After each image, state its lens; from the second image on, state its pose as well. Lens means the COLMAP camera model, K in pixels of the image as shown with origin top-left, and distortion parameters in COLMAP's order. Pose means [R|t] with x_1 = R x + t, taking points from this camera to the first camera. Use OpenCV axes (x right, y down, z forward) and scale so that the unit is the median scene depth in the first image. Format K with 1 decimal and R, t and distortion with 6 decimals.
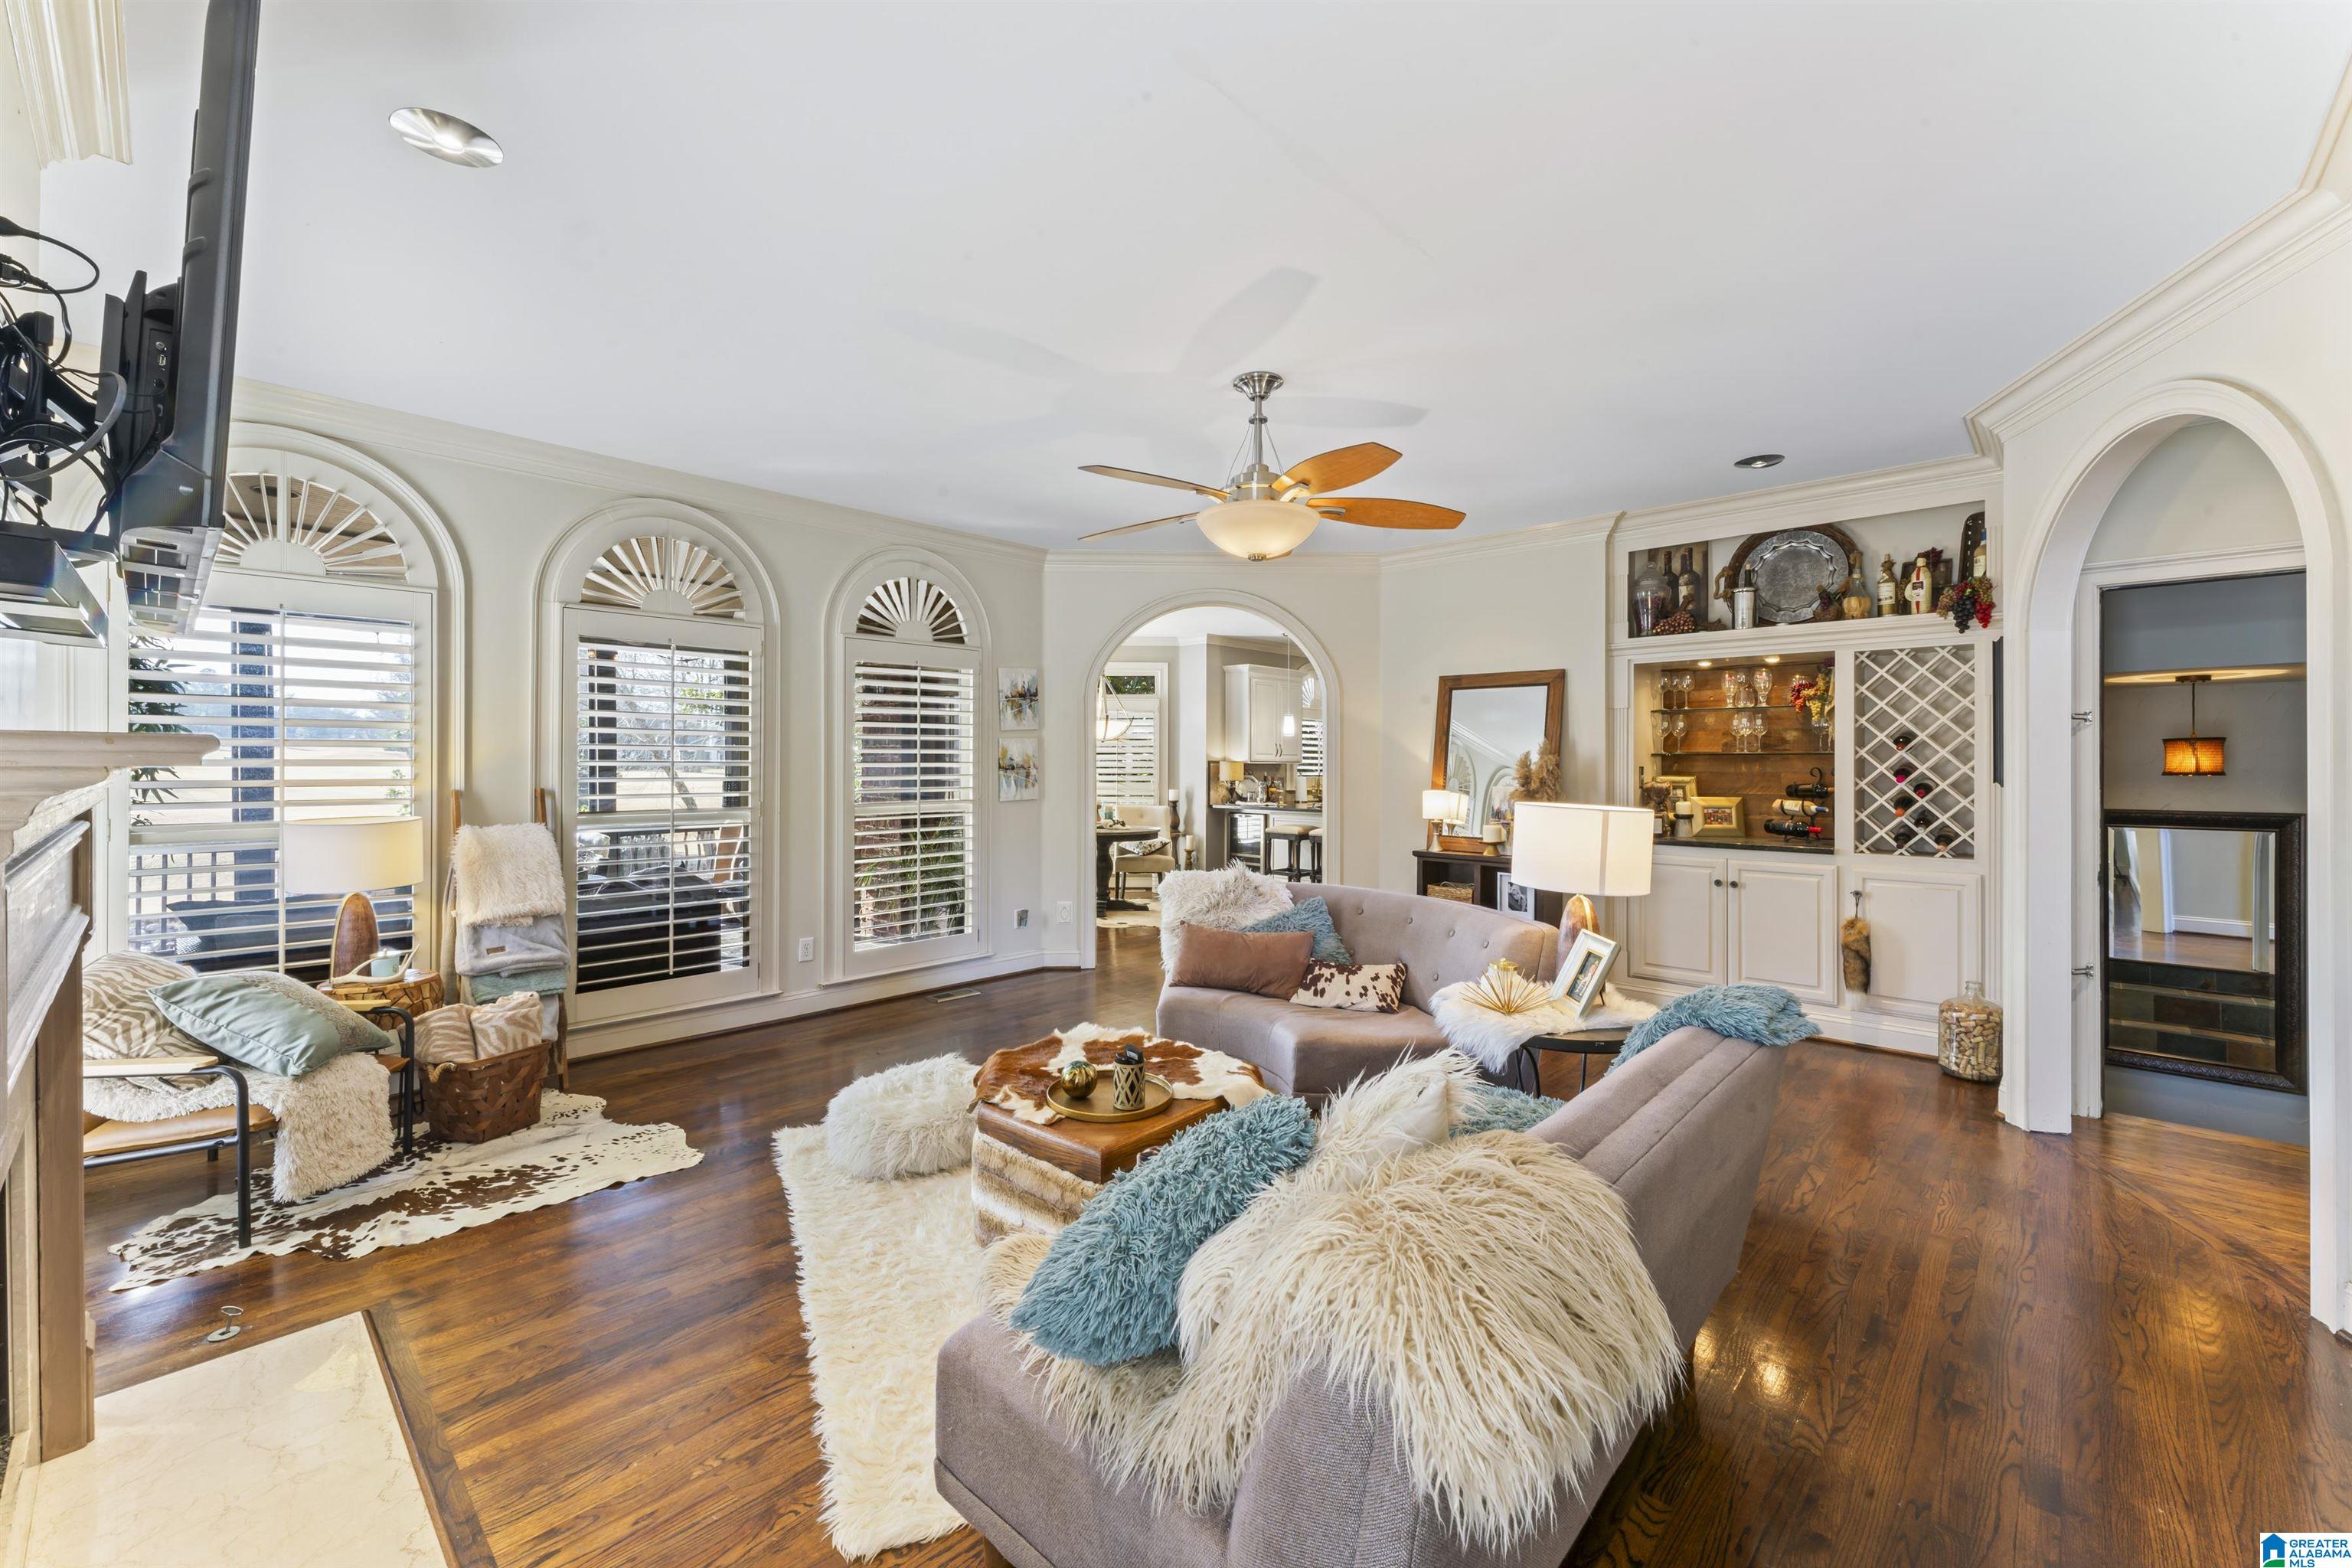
lens RADIAL K [[948.3, 0, 1174.6], [0, 948.3, 767.7], [0, 0, 1]] dist [0.001950, 0.000690]
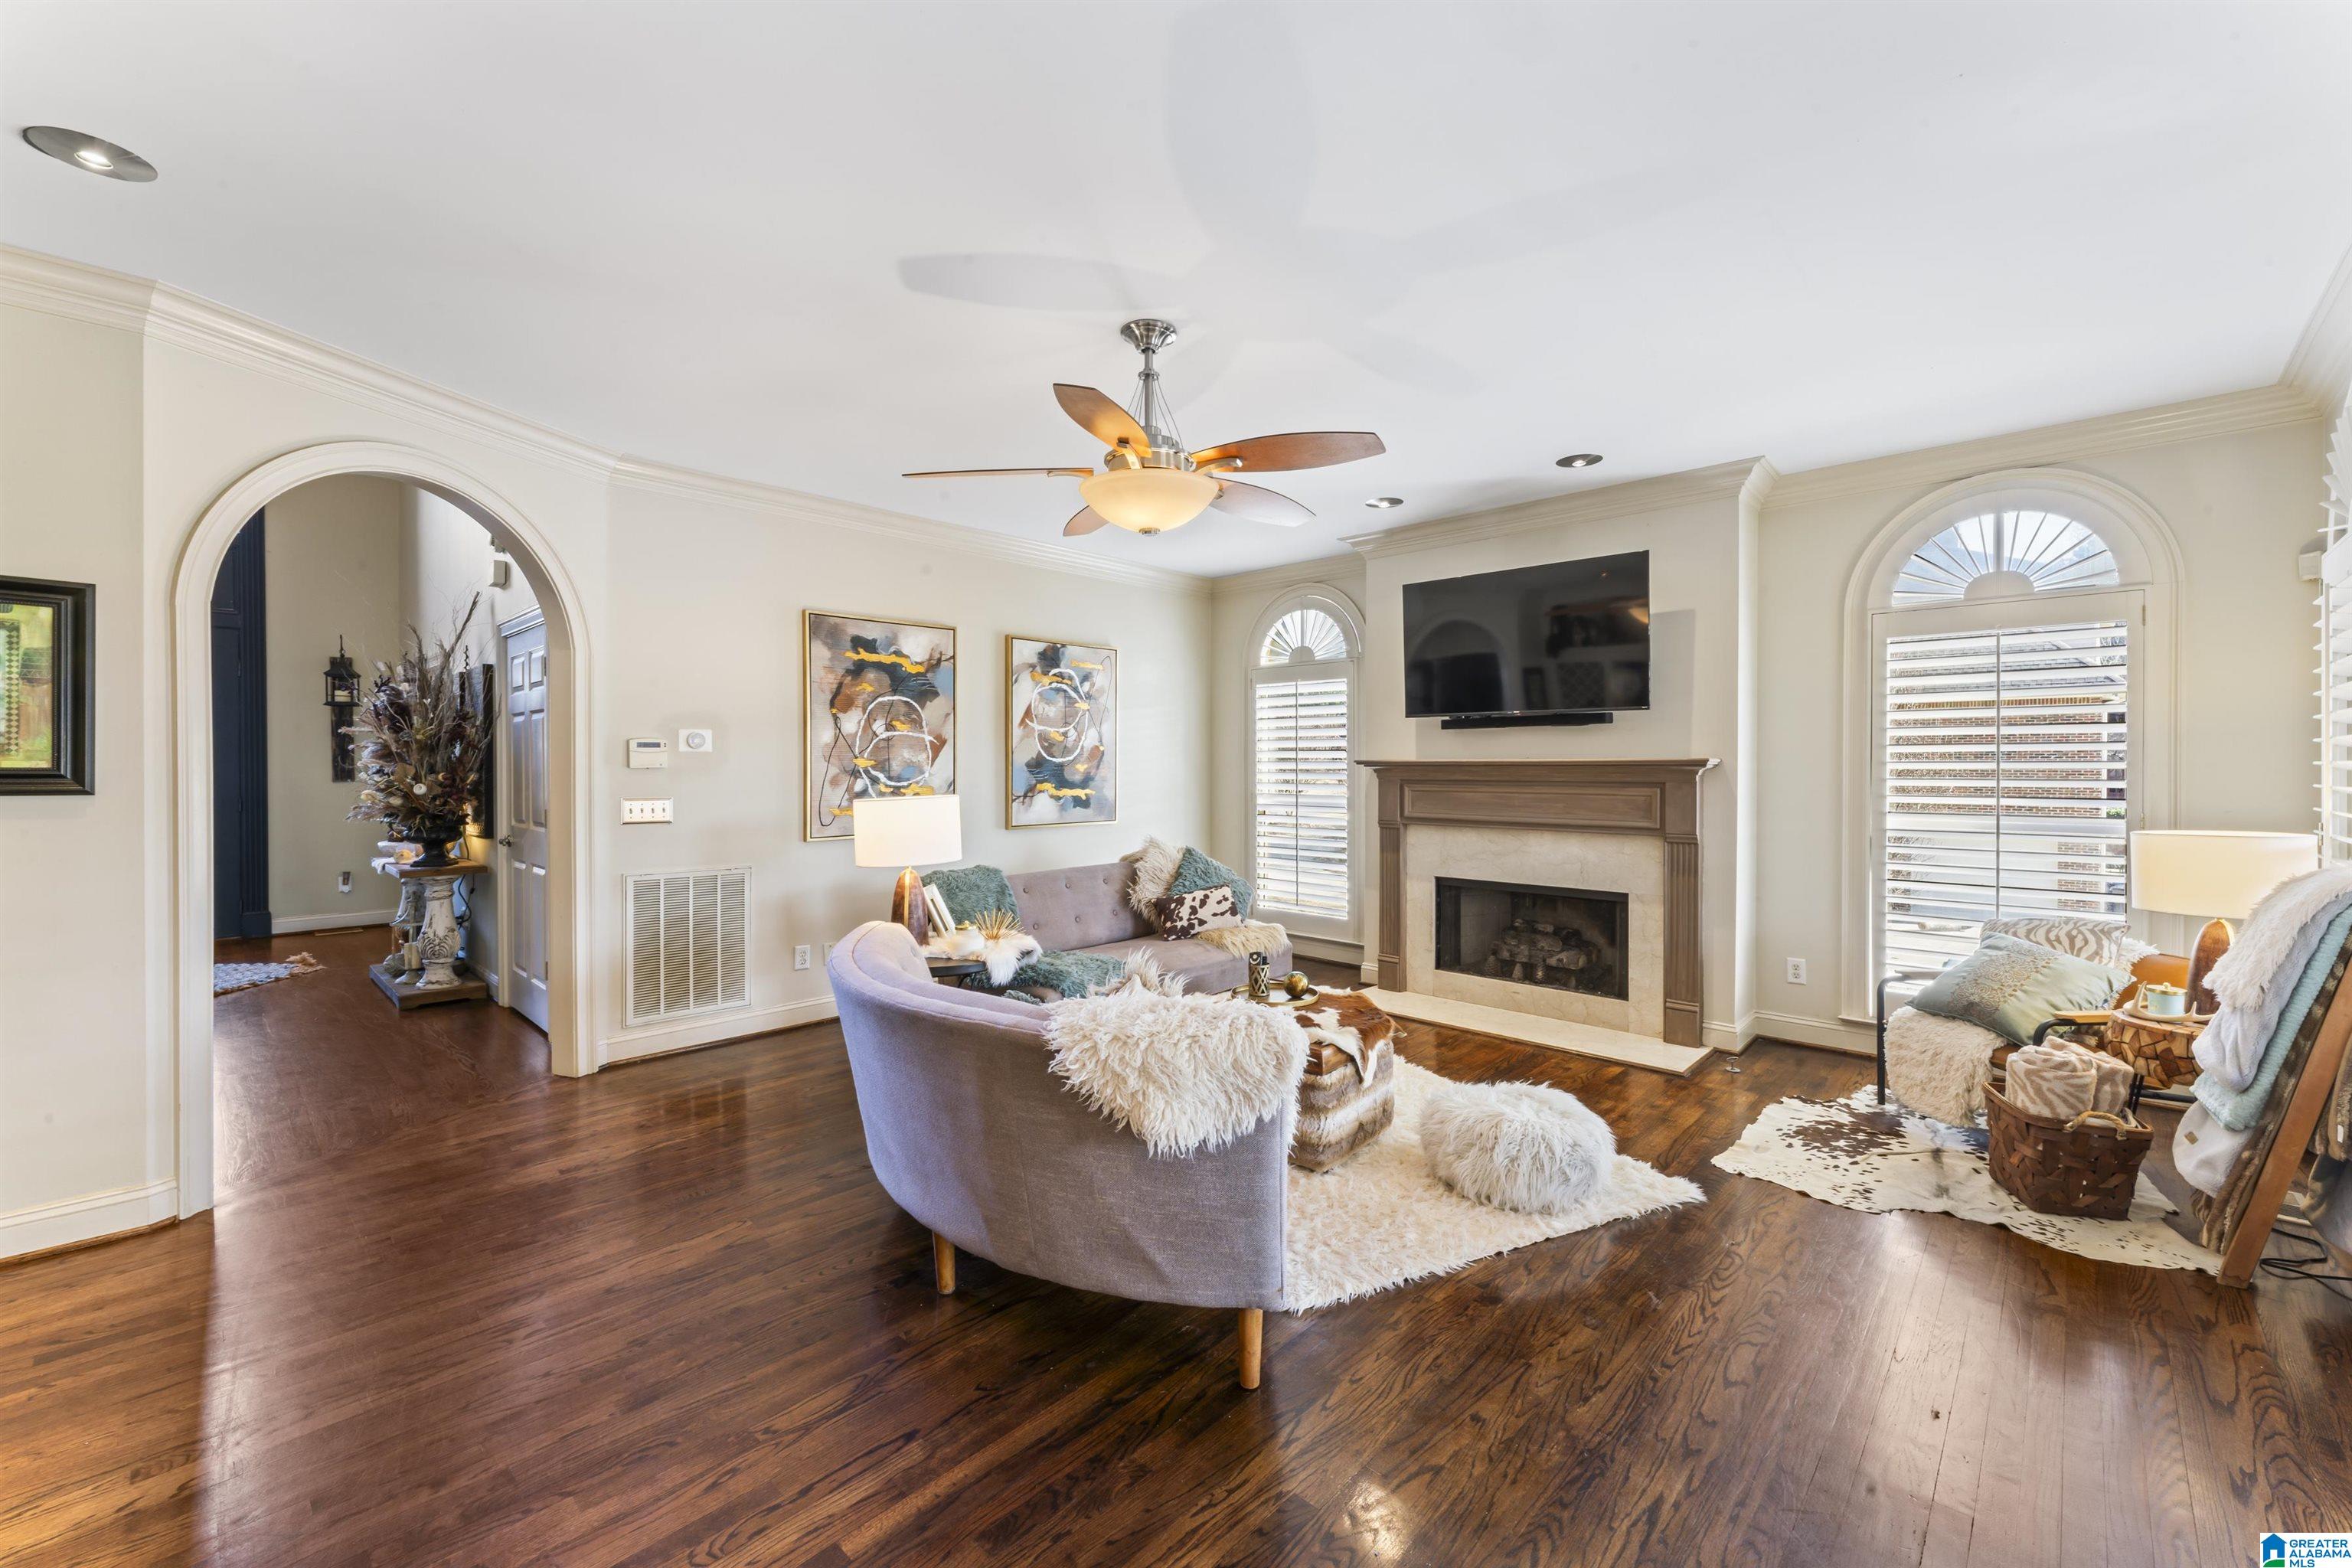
lens RADIAL K [[948.3, 0, 1177.0], [0, 948.3, 772.1], [0, 0, 1]] dist [0.001950, 0.000690]
pose [[-0.999899, 0.004724, 0.013418, 0.090019], [0.004856, 0.999940, 0.009835, -0.033657], [-0.013370, 0.009900, -0.999862, 2.224822]]
